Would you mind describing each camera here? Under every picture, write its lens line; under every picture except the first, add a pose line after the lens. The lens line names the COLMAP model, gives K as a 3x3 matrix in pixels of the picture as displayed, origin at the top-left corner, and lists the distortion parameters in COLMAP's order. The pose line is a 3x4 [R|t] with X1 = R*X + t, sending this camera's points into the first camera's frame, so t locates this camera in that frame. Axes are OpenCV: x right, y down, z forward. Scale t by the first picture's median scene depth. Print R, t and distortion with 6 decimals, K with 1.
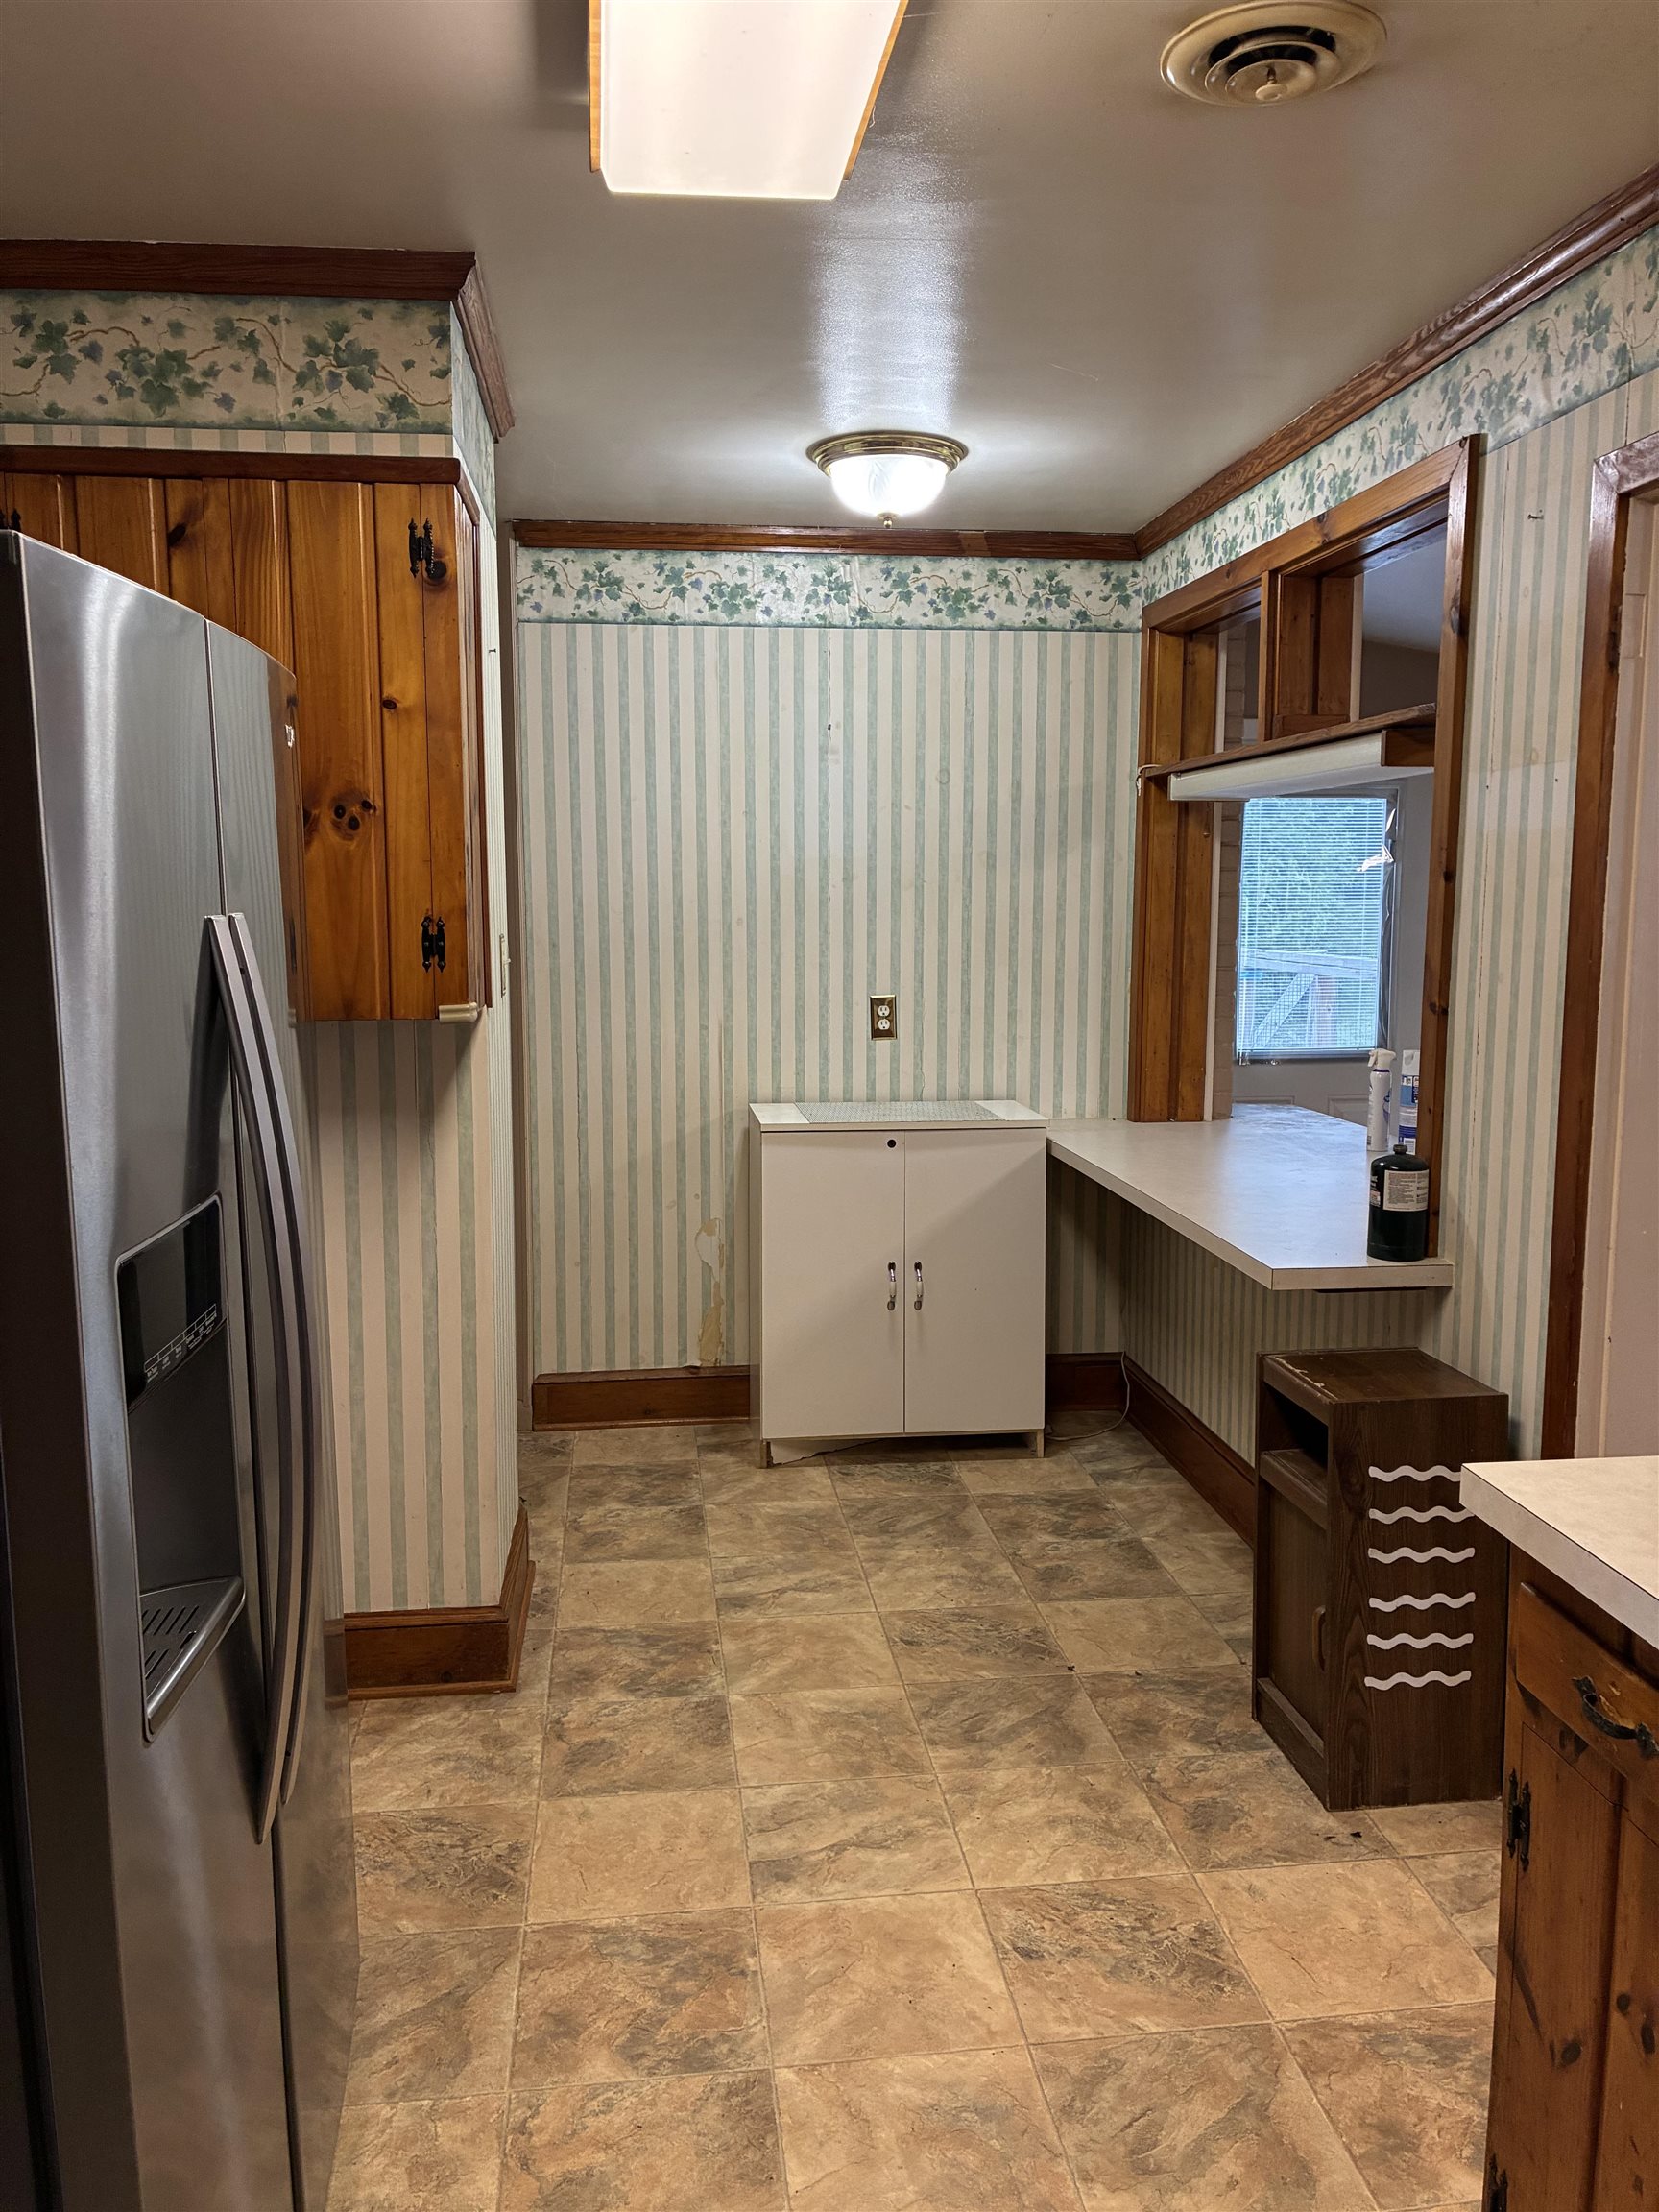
lens RADIAL K [[1581.2, 0, 829.5], [0, 1581.2, 1106.0], [0, 0, 1]] dist [-0.003502, -0.002520]
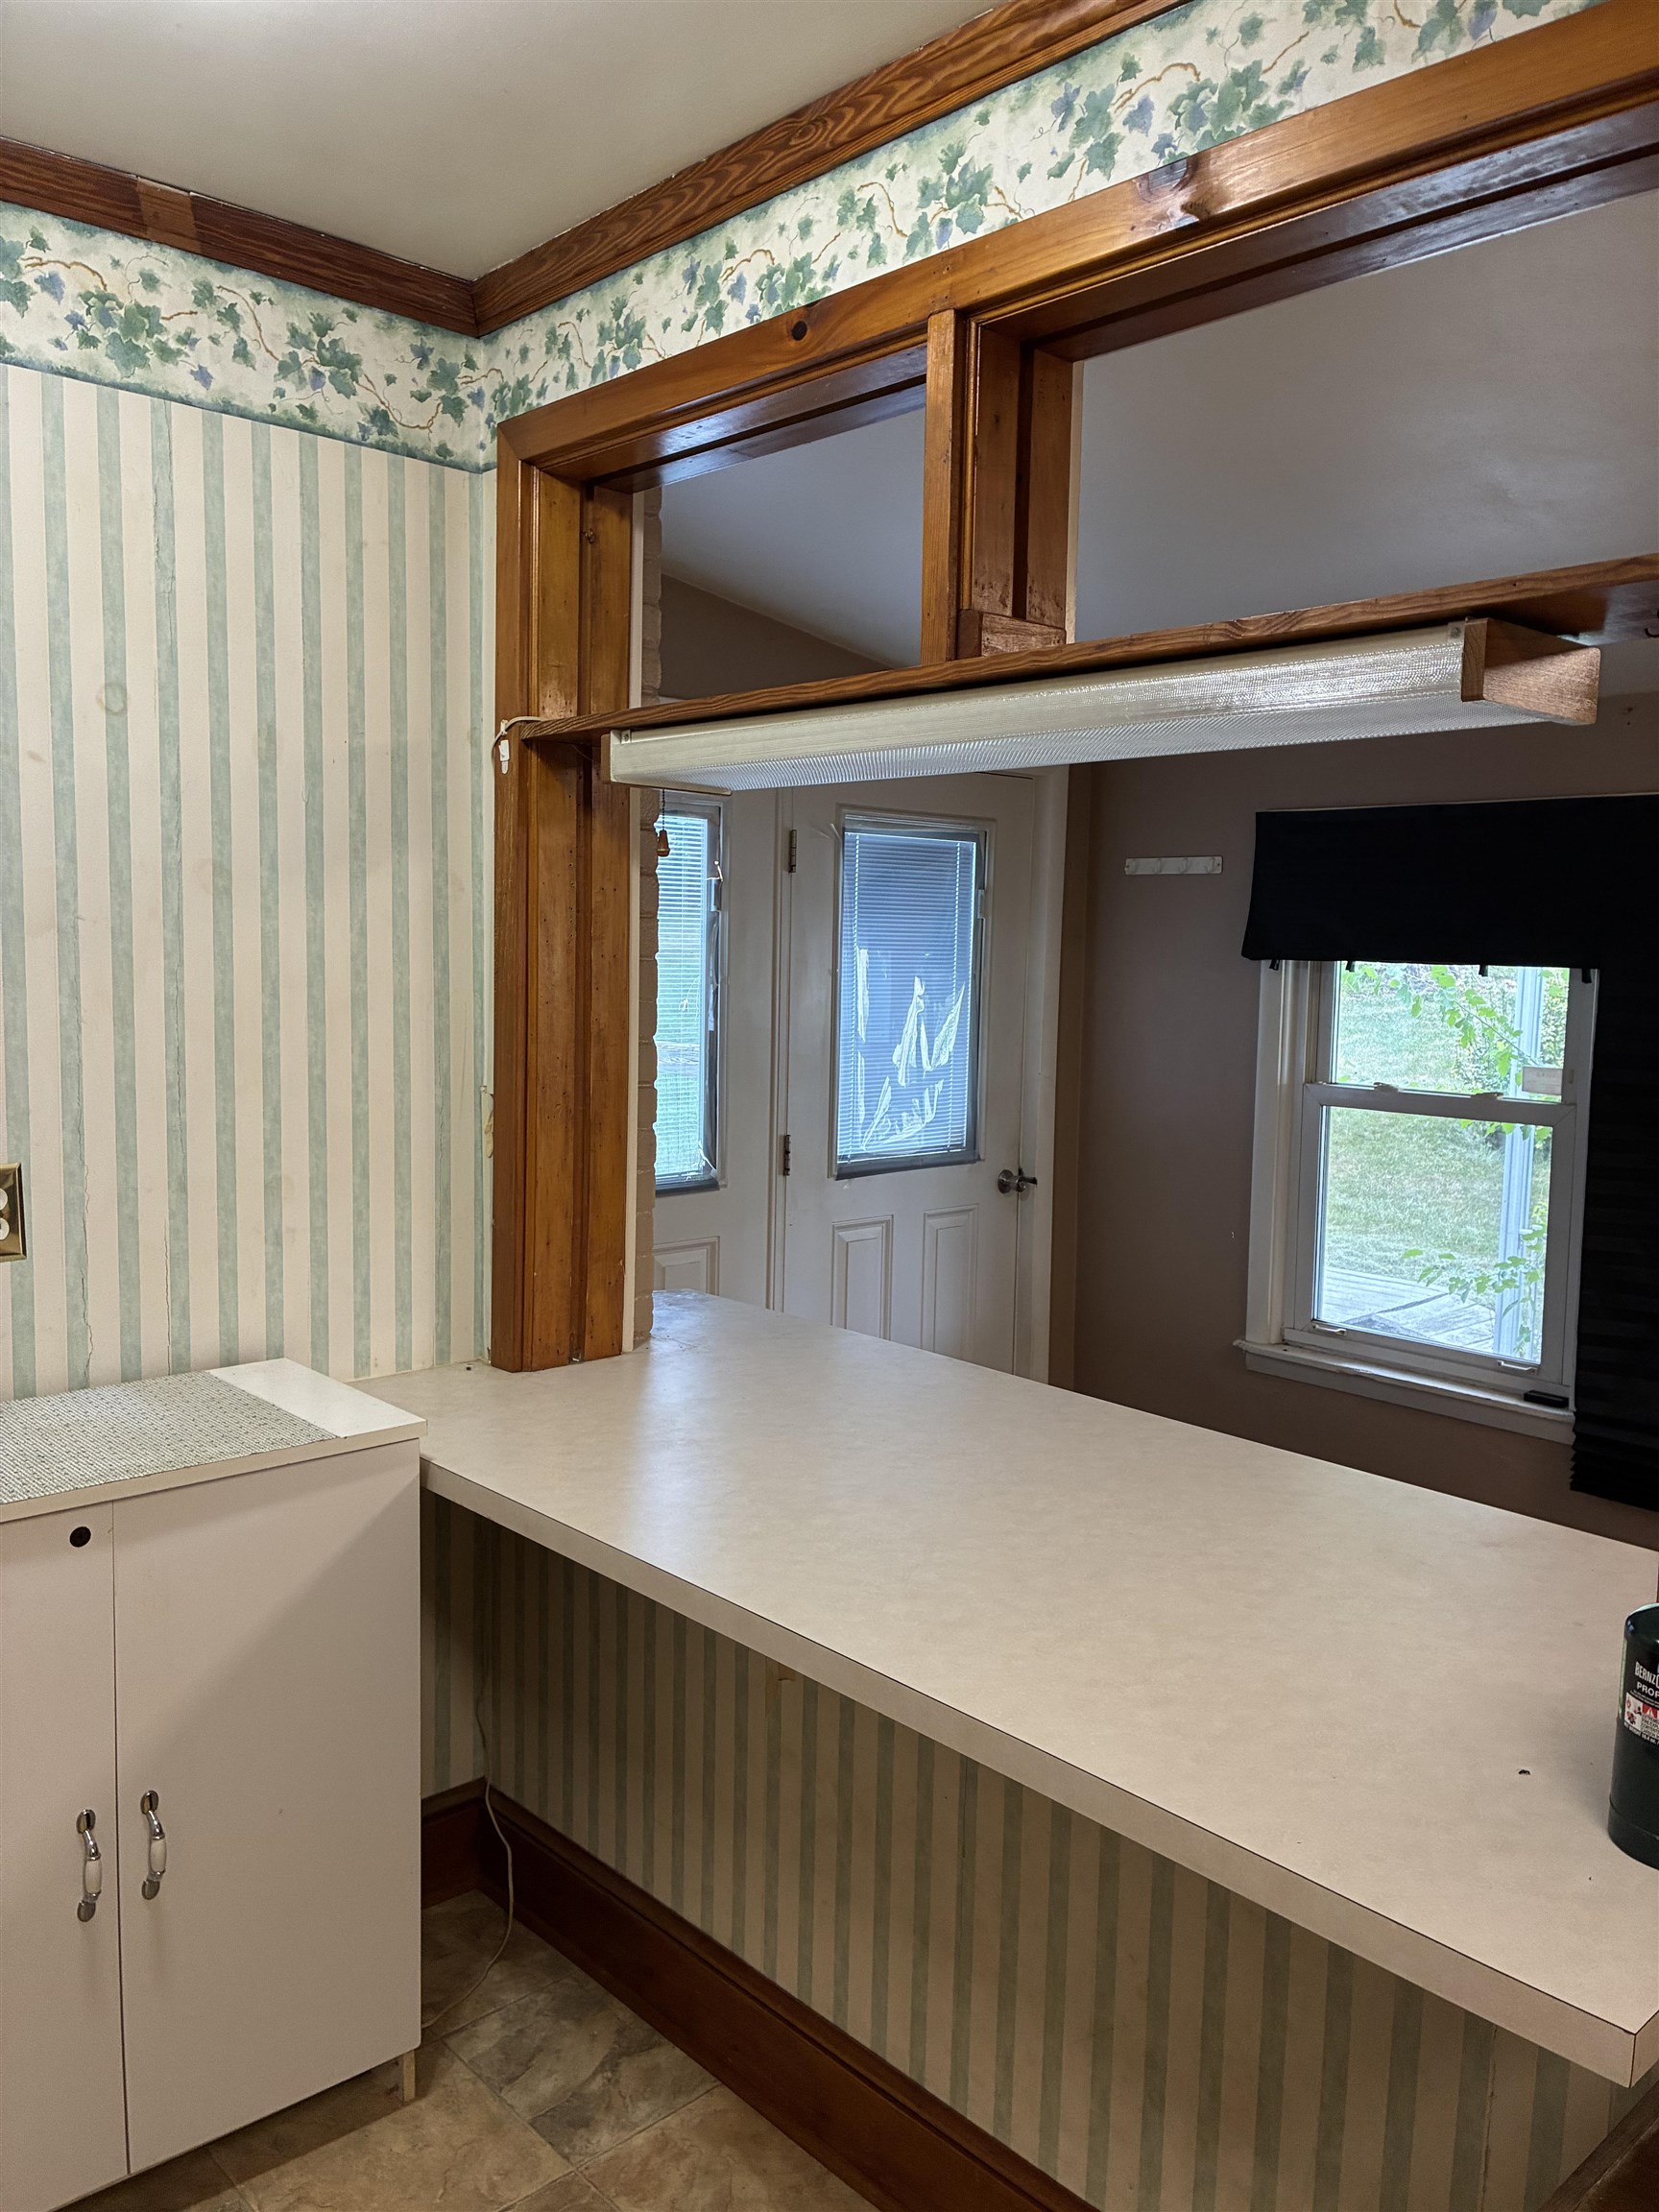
lens RADIAL K [[1686.1, 0, 825.1], [0, 1686.1, 1109.0], [0, 0, 1]] dist [0.019355, 0.005468]
pose [[0.818311, -0.037783, 0.573533, -0.049587], [0.054165, 0.998466, -0.011505, -0.068875], [-0.572218, 0.040480, 0.819102, 0.469868]]
